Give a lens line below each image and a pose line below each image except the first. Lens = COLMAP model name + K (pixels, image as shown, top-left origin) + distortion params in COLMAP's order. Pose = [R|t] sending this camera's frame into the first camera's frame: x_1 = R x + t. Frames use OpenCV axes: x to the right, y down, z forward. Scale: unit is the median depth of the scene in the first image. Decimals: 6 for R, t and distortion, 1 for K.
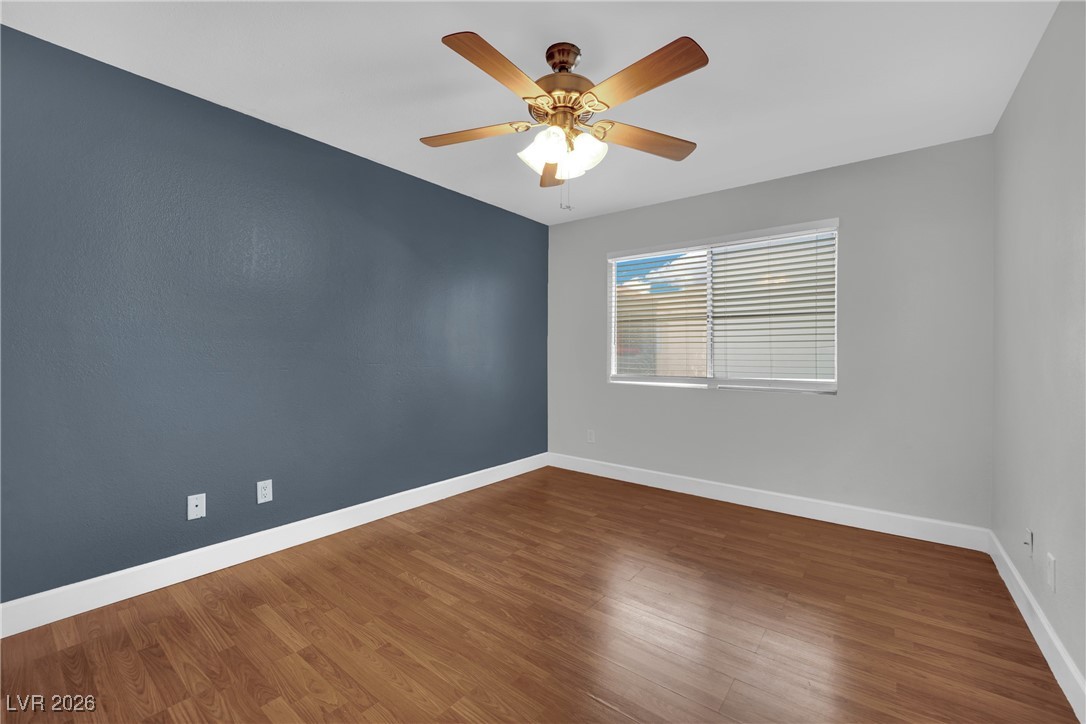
lens RADIAL K [[442.5, 0, 553.5], [0, 442.5, 357.6], [0, 0, 1]] dist [-0.020782, -0.000116]
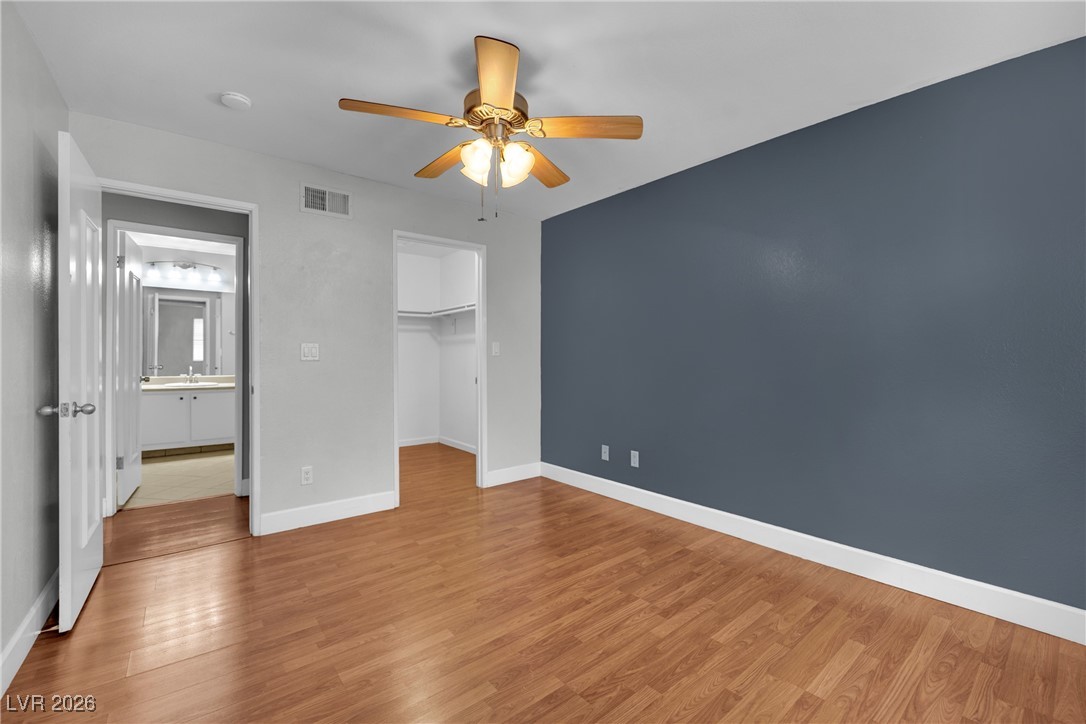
lens RADIAL K [[453.3, 0, 543.3], [0, 453.3, 357.2], [0, 0, 1]] dist [-0.027204, -0.000280]
pose [[-0.219705, -0.003259, -0.975561, 0.808021], [-0.016531, 0.999863, 0.000383, -0.016528], [0.975426, 0.016211, -0.219729, 1.018802]]
